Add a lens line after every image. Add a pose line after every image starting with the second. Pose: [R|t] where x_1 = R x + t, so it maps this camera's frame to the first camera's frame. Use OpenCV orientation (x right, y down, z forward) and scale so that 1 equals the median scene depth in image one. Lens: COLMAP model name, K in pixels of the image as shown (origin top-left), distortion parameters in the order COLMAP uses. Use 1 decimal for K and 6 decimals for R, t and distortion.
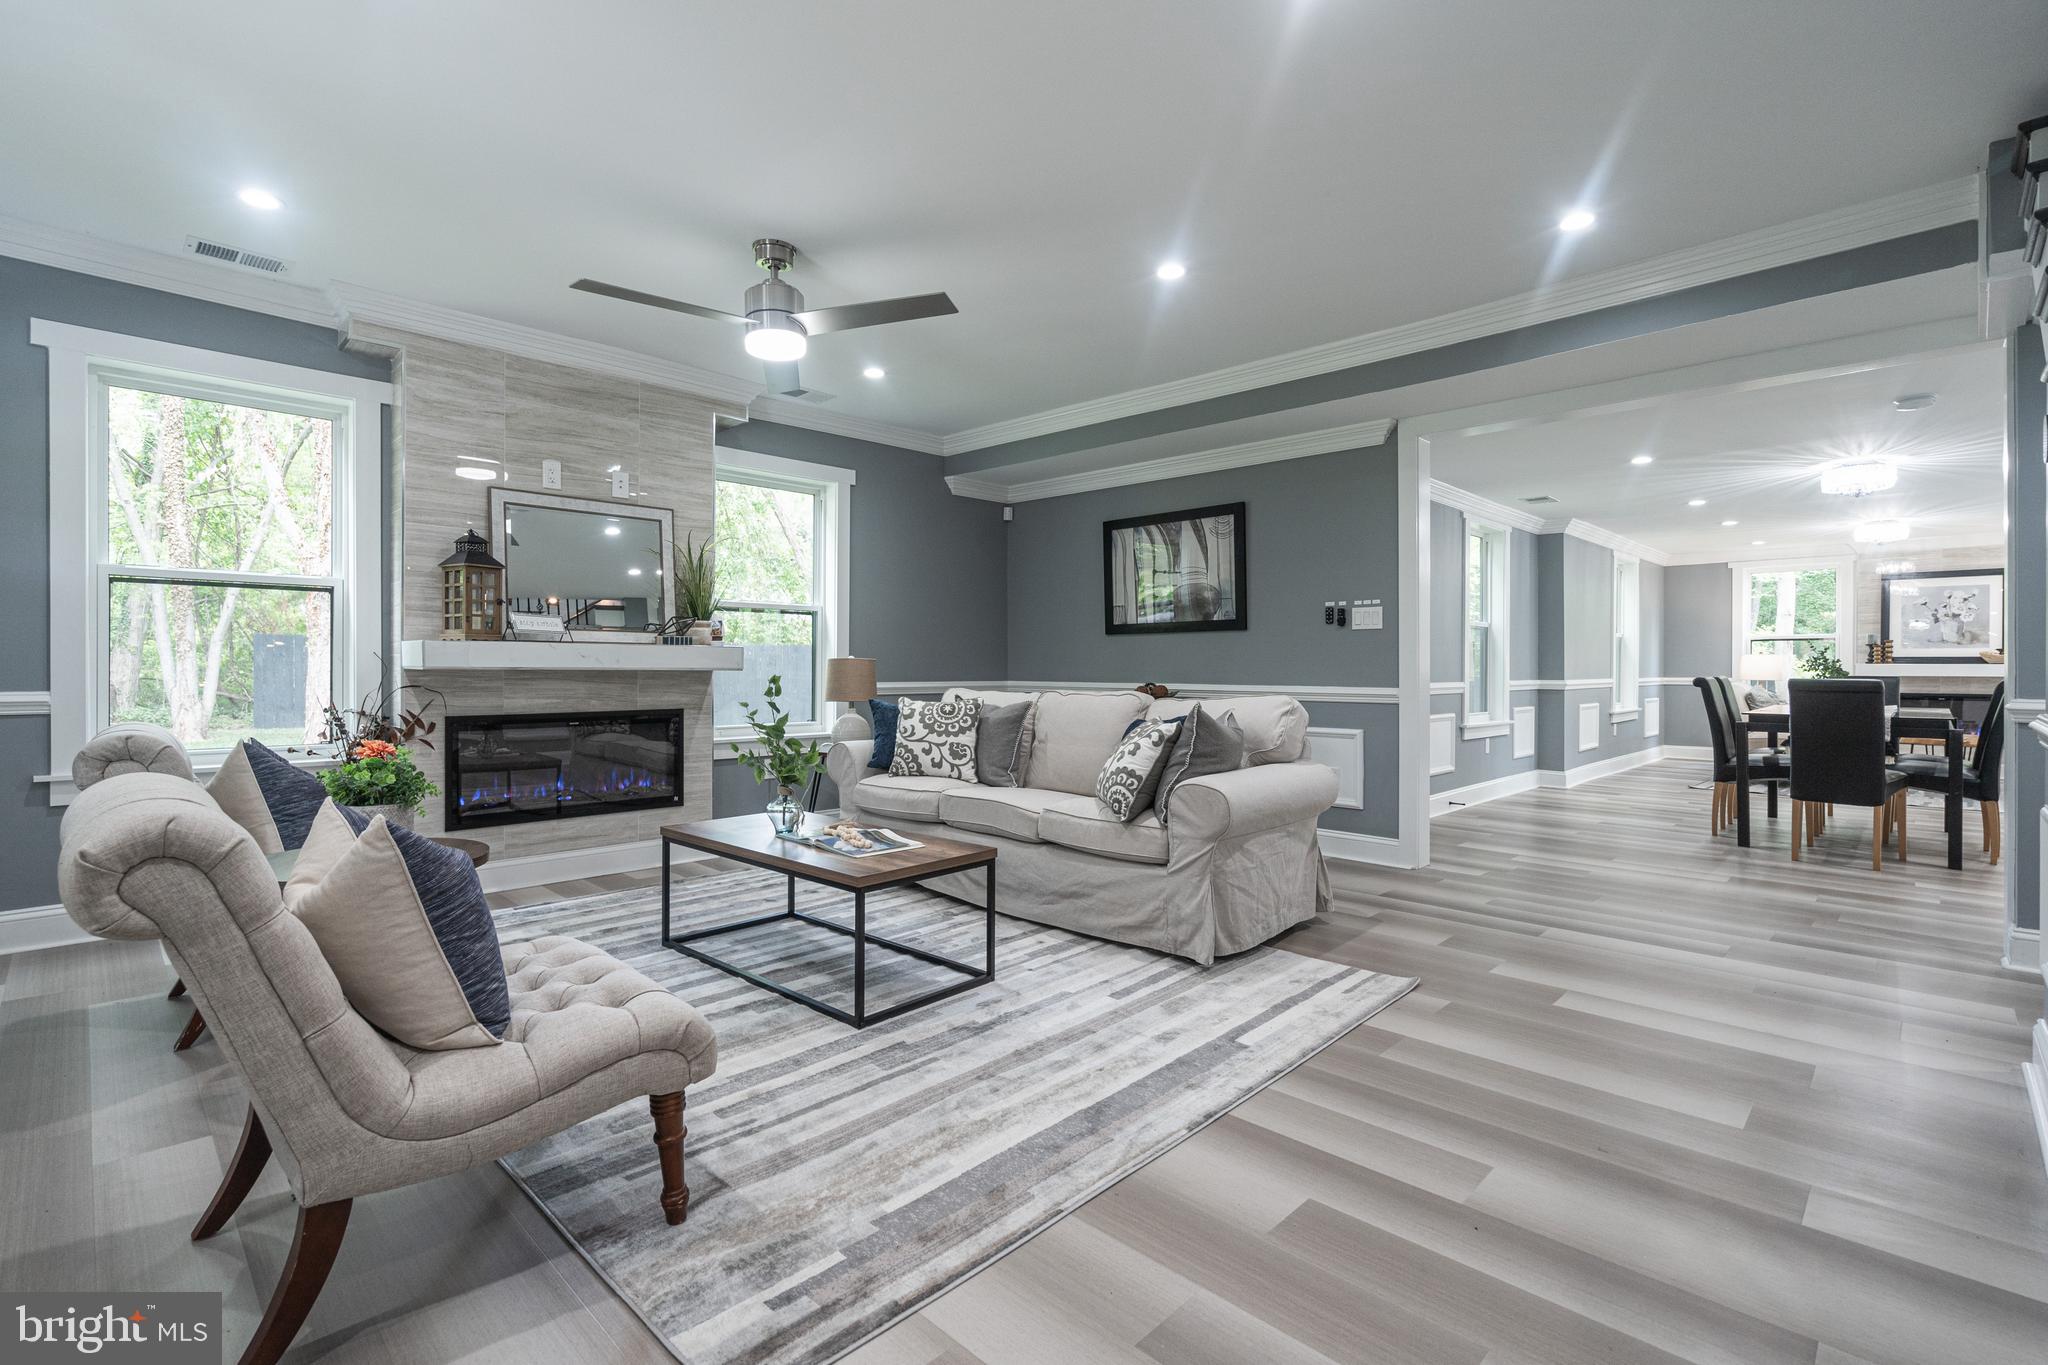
lens RADIAL K [[929.1, 0, 1028.3], [0, 929.1, 672.3], [0, 0, 1]] dist [-0.009567, 0.003265]
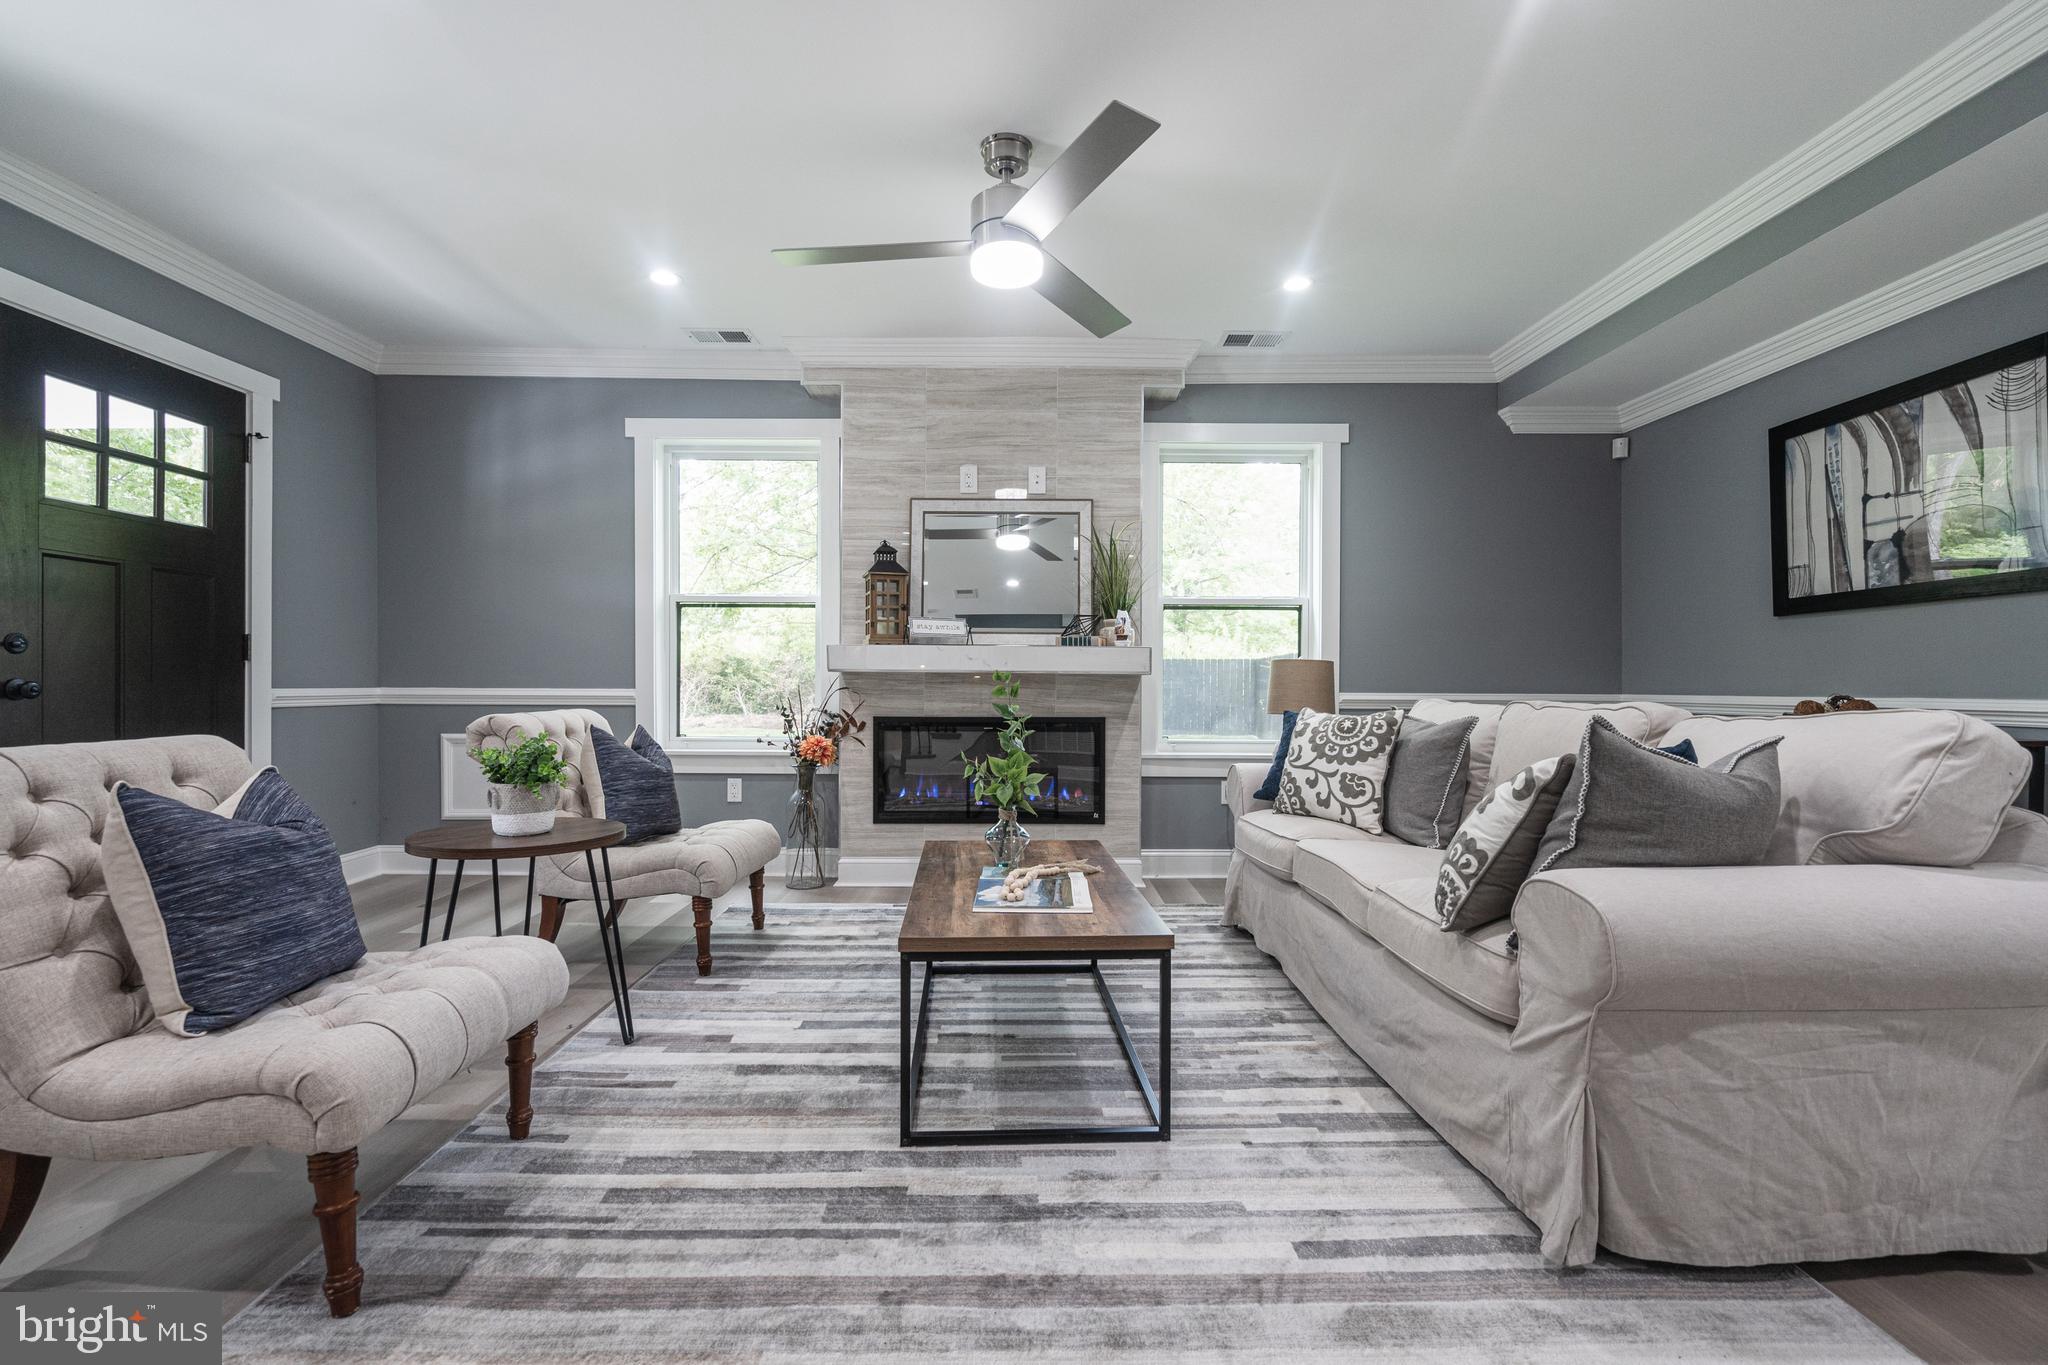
lens RADIAL K [[929.1, 0, 1016.9], [0, 929.1, 690.3], [0, 0, 1]] dist [-0.009567, 0.003265]
pose [[0.699512, 0.003588, -0.714612, 0.277640], [-0.006489, 0.999978, -0.001331, 0.018558], [0.714591, 0.005568, 0.699520, 0.383946]]
